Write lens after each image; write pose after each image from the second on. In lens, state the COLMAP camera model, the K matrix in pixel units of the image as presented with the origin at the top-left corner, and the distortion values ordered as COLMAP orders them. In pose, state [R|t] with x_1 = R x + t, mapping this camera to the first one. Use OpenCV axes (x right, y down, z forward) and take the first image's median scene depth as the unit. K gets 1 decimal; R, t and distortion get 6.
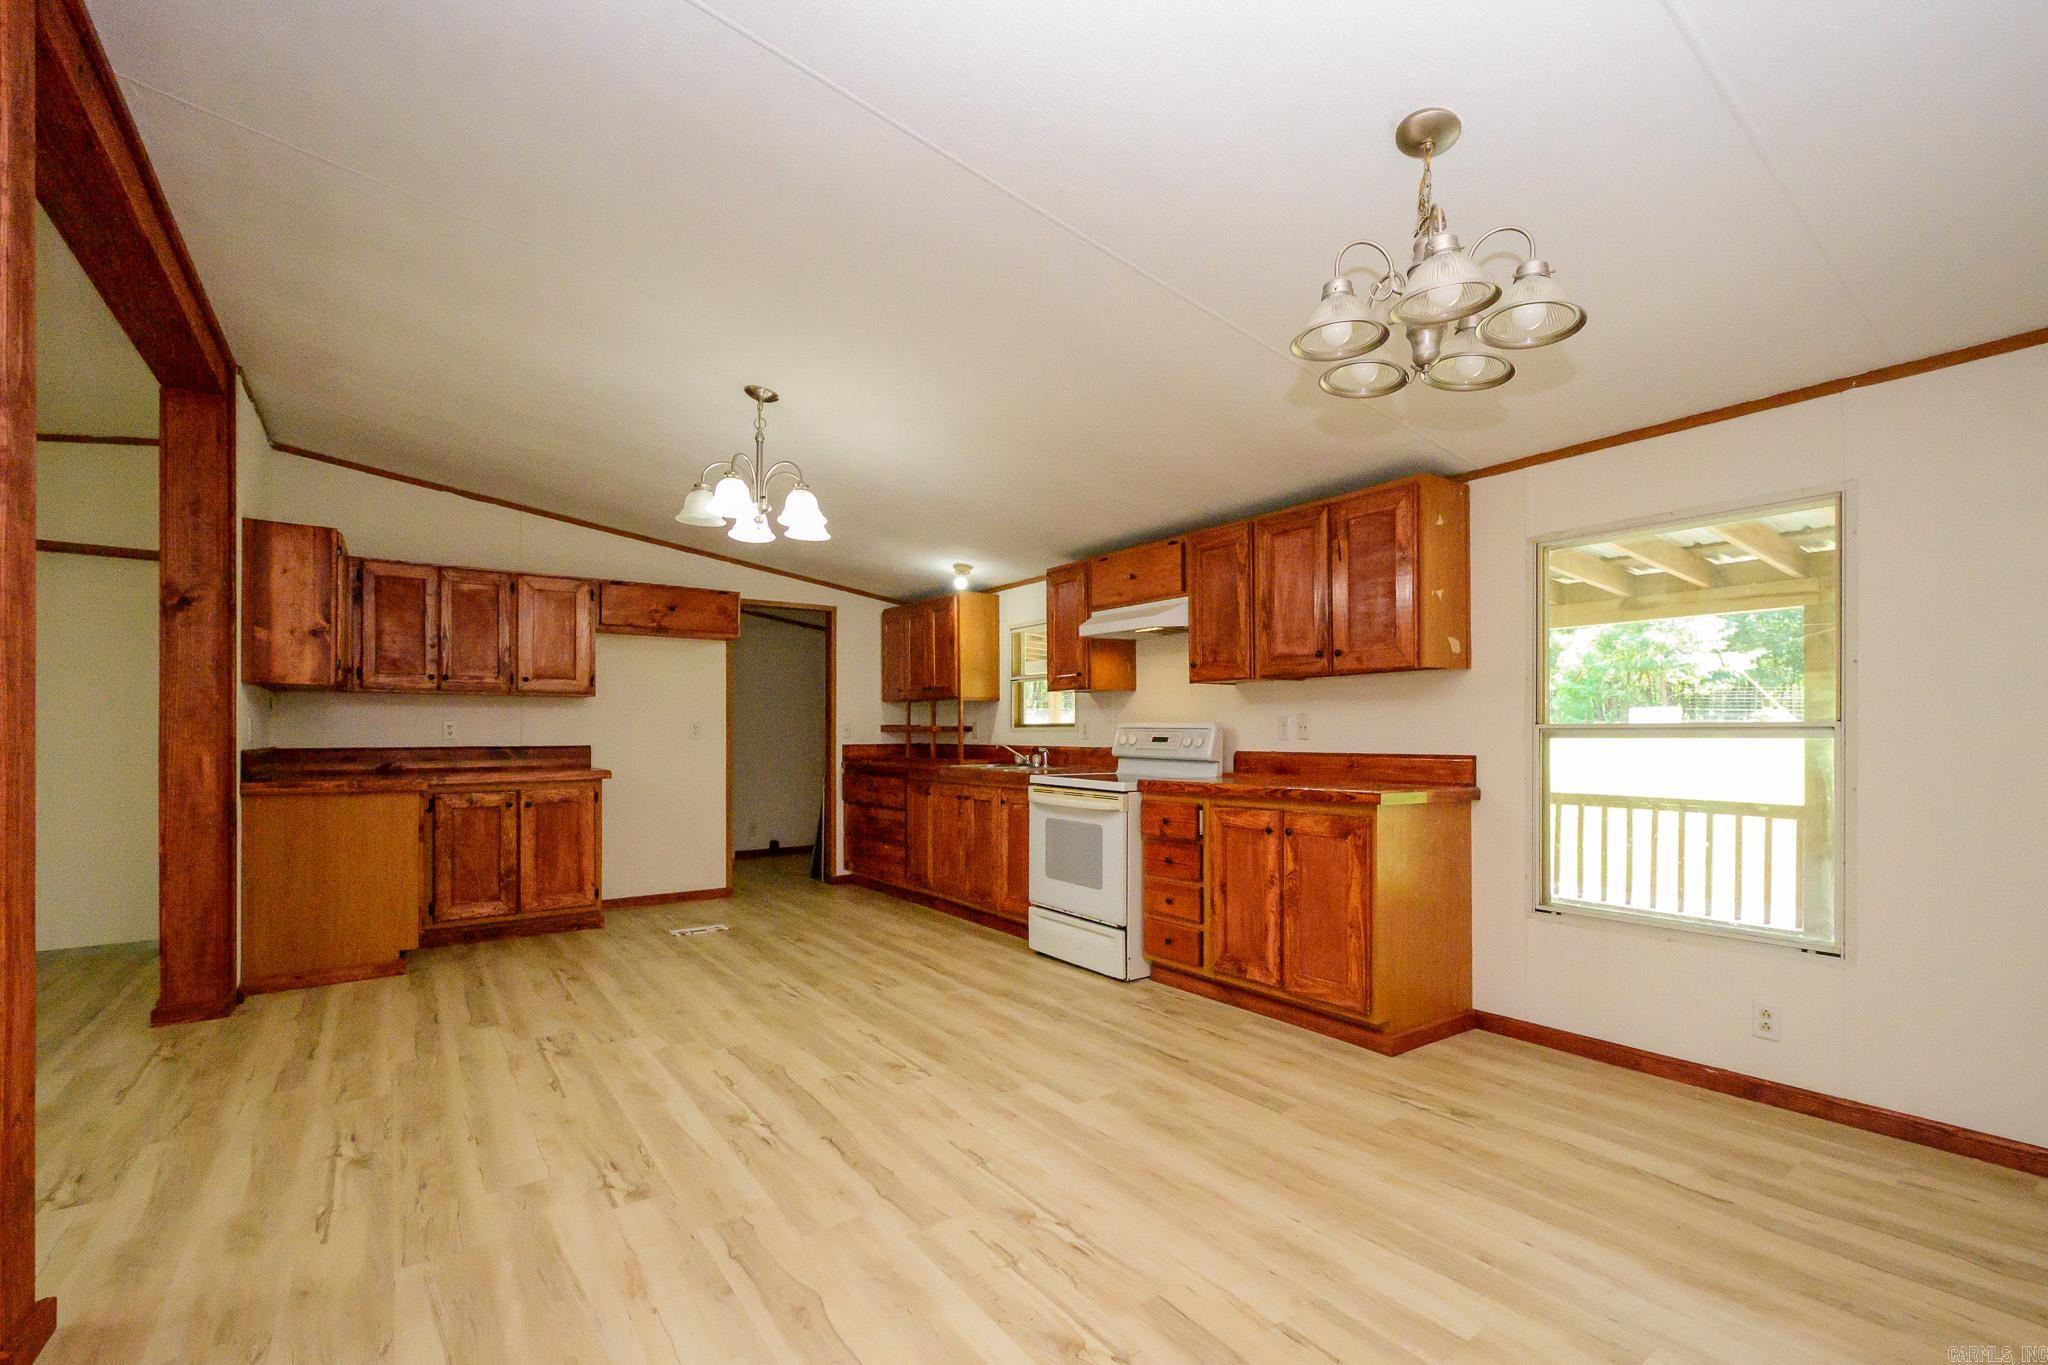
lens RADIAL K [[897.2, 0, 1084.5], [0, 897.2, 734.7], [0, 0, 1]] dist [-0.000626, -0.000155]
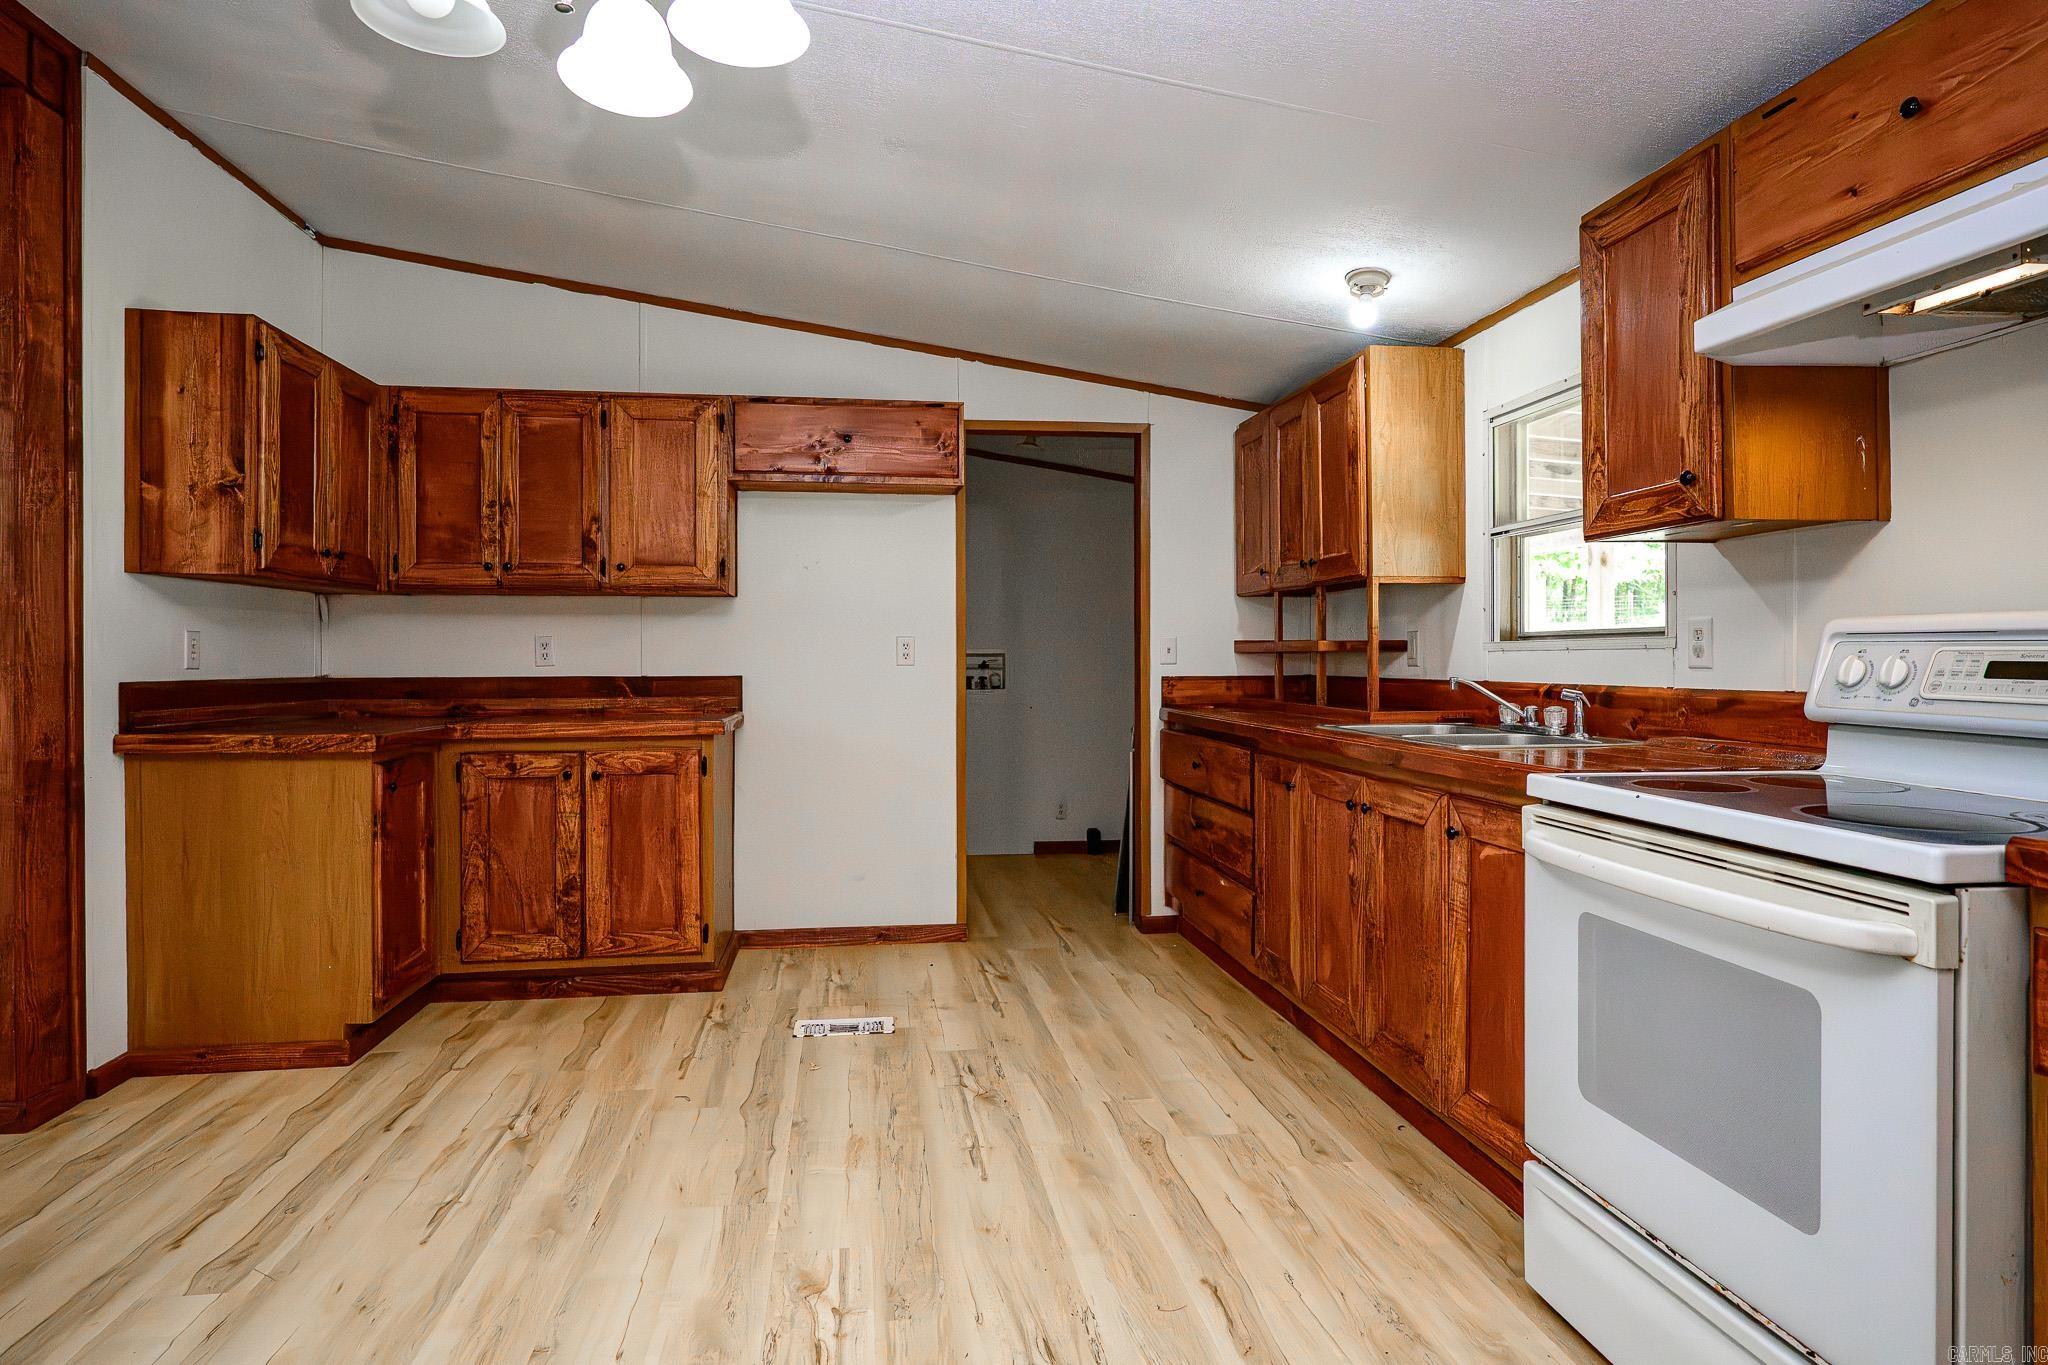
lens RADIAL K [[1118.9, 0, 1001.8], [0, 1118.9, 658.6], [0, 0, 1]] dist [-0.003134, -0.001520]
pose [[0.867062, -0.001198, -0.498199, -0.021095], [-0.000082, 0.999997, -0.002548, 0.002553], [0.498201, 0.002250, 0.867059, 0.504637]]
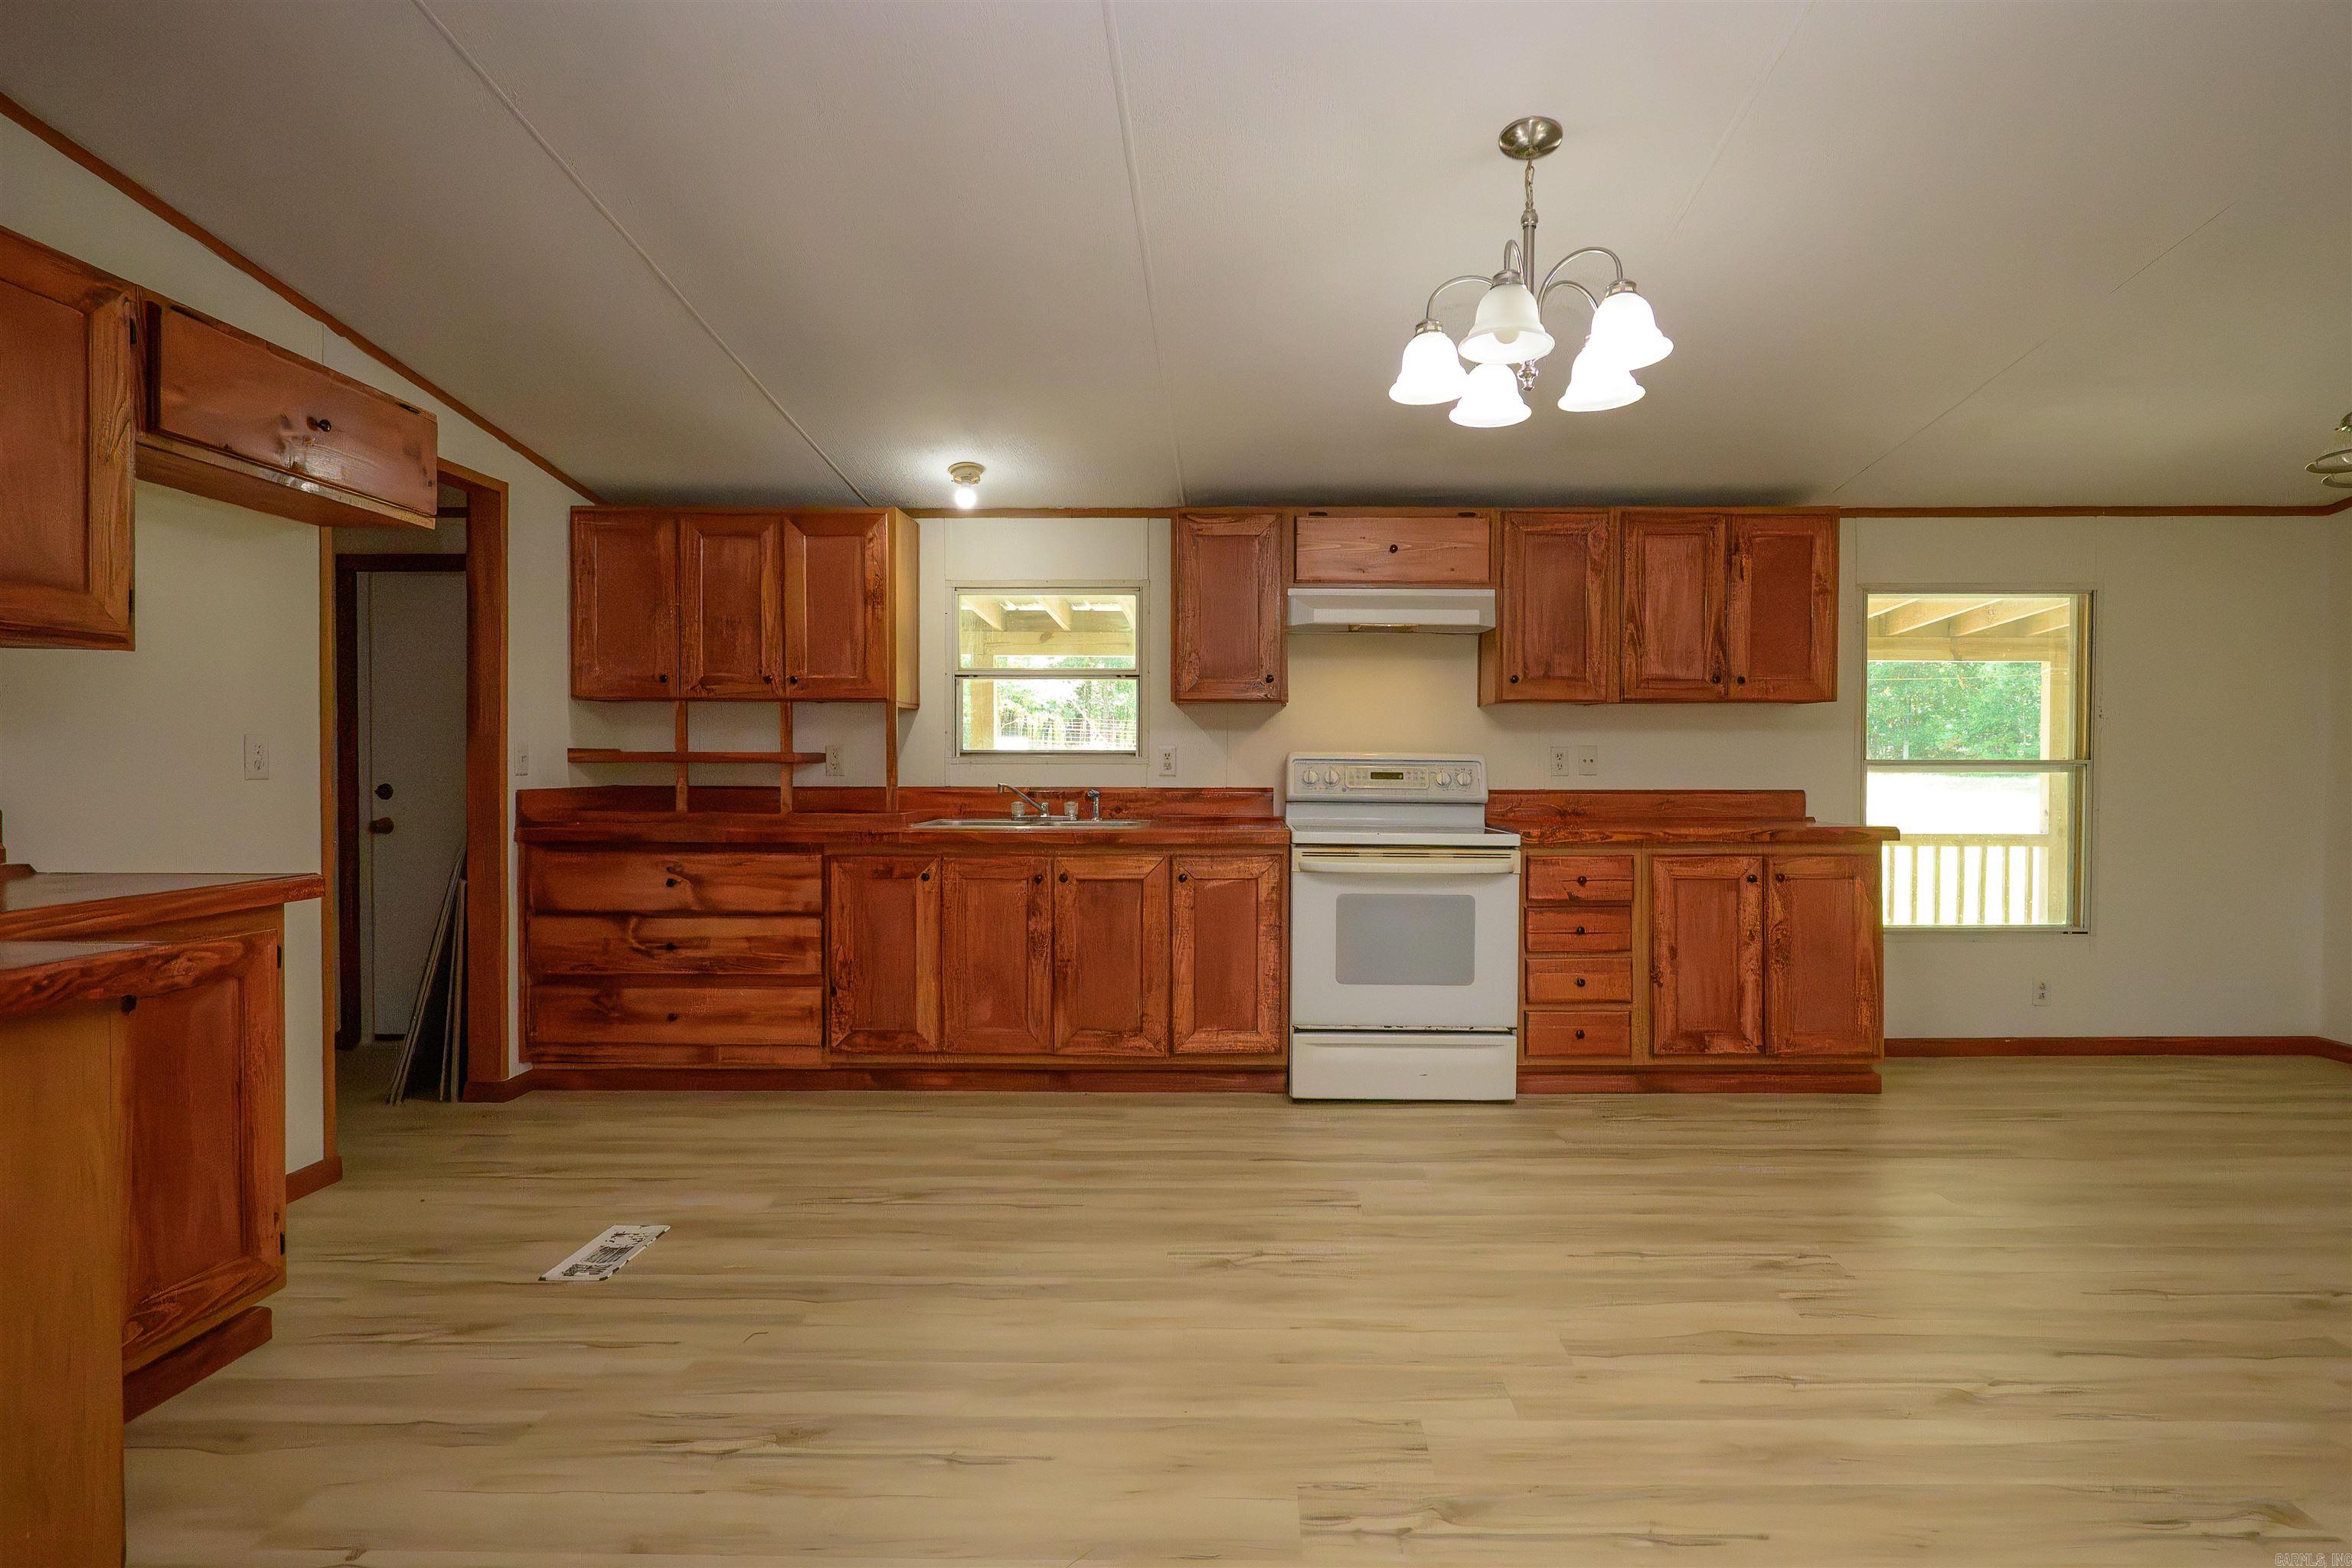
lens RADIAL K [[1171.6, 0, 1239.0], [0, 1171.6, 782.3], [0, 0, 1]] dist [0.000180, -0.000022]
pose [[0.620706, -0.009728, 0.783983, -0.707813], [-0.000880, 0.999914, 0.013105, -0.001511], [-0.784043, -0.008824, 0.620643, 0.479427]]
